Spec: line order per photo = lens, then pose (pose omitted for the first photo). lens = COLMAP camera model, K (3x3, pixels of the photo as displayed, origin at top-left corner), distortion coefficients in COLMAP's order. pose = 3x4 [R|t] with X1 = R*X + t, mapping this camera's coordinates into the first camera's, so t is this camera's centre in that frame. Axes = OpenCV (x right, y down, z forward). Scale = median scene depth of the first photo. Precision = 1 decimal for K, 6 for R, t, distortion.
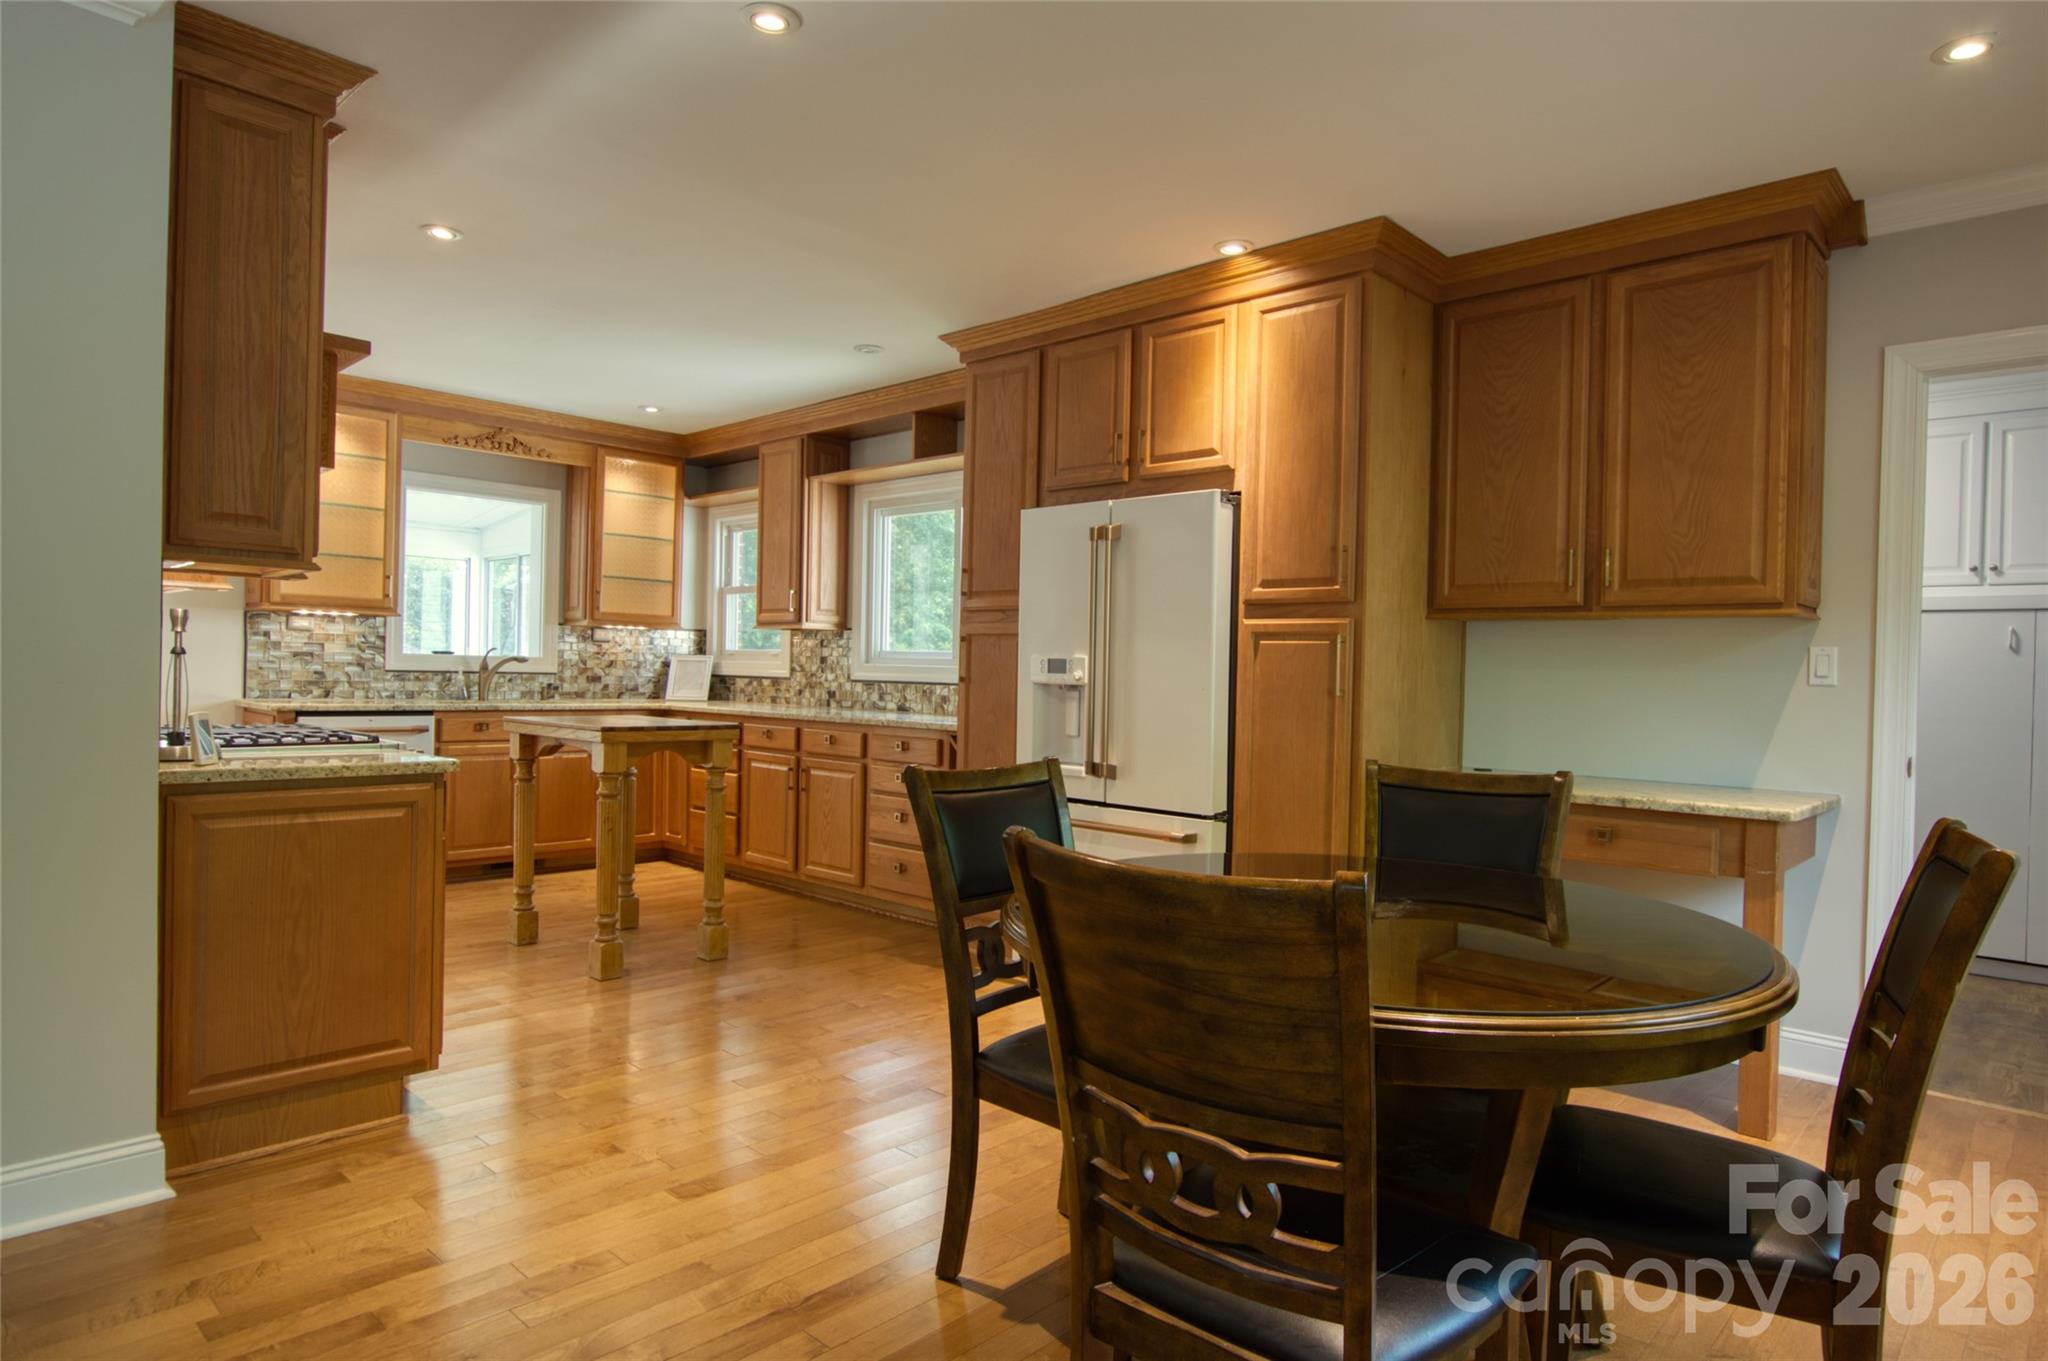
lens RADIAL K [[1121.8, 0, 1024.0], [0, 1121.8, 680.5], [0, 0, 1]] dist [-0.030663, 0.000053]
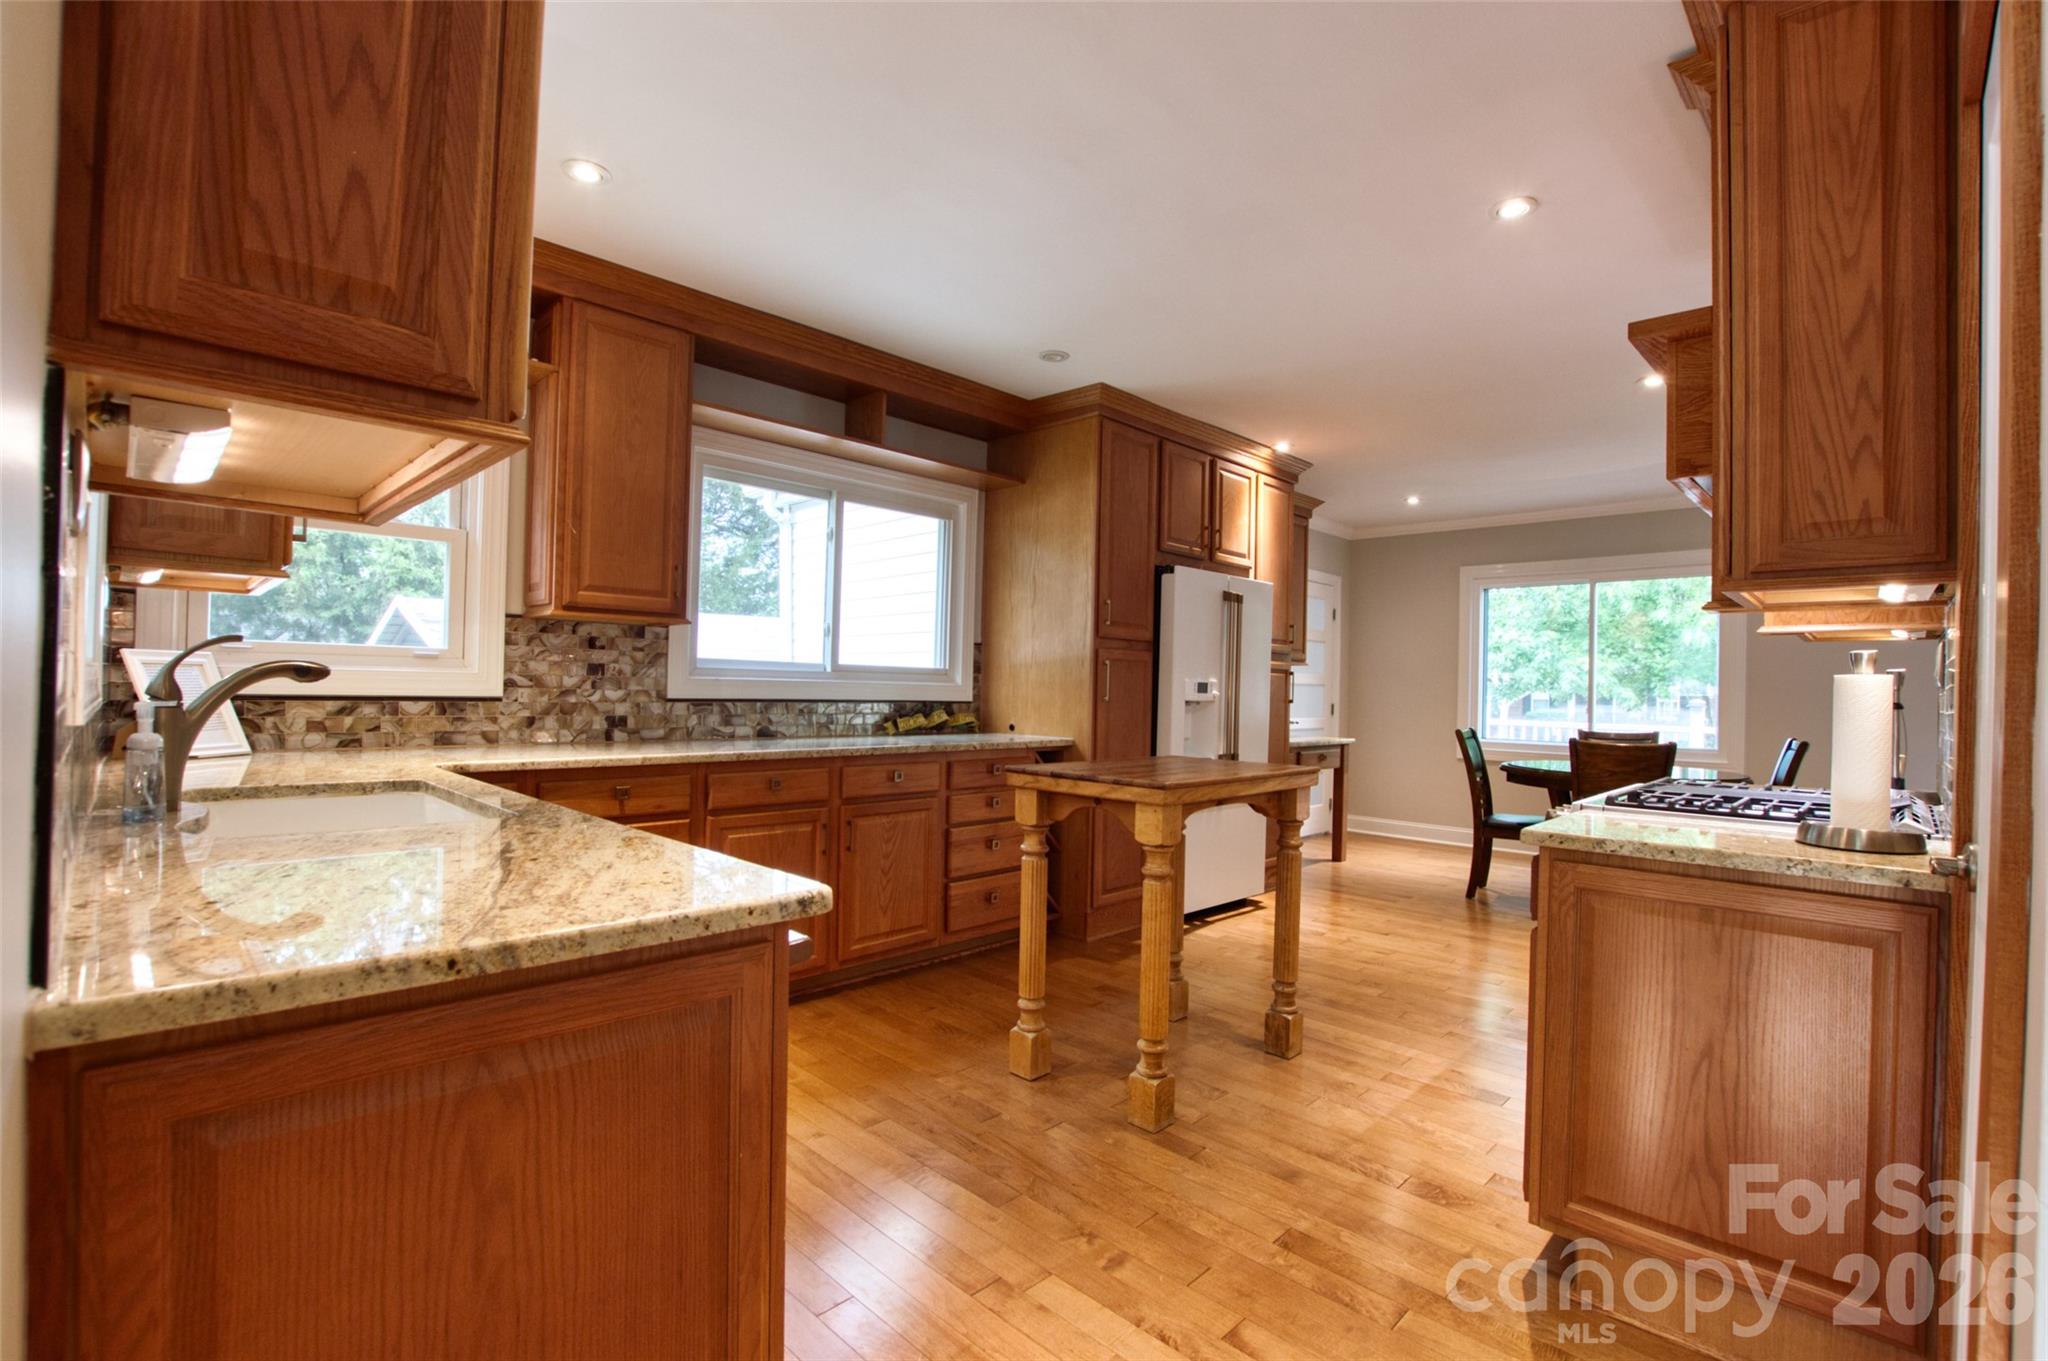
lens RADIAL K [[910.0, 0, 1024.0], [0, 910.0, 680.5], [0, 0, 1]] dist [-0.025451, 0.001253]
pose [[0.039728, -0.014559, 0.999104, -0.703985], [-0.012955, 0.999802, 0.015085, -0.023088], [-0.999127, -0.013542, 0.039531, 0.759918]]
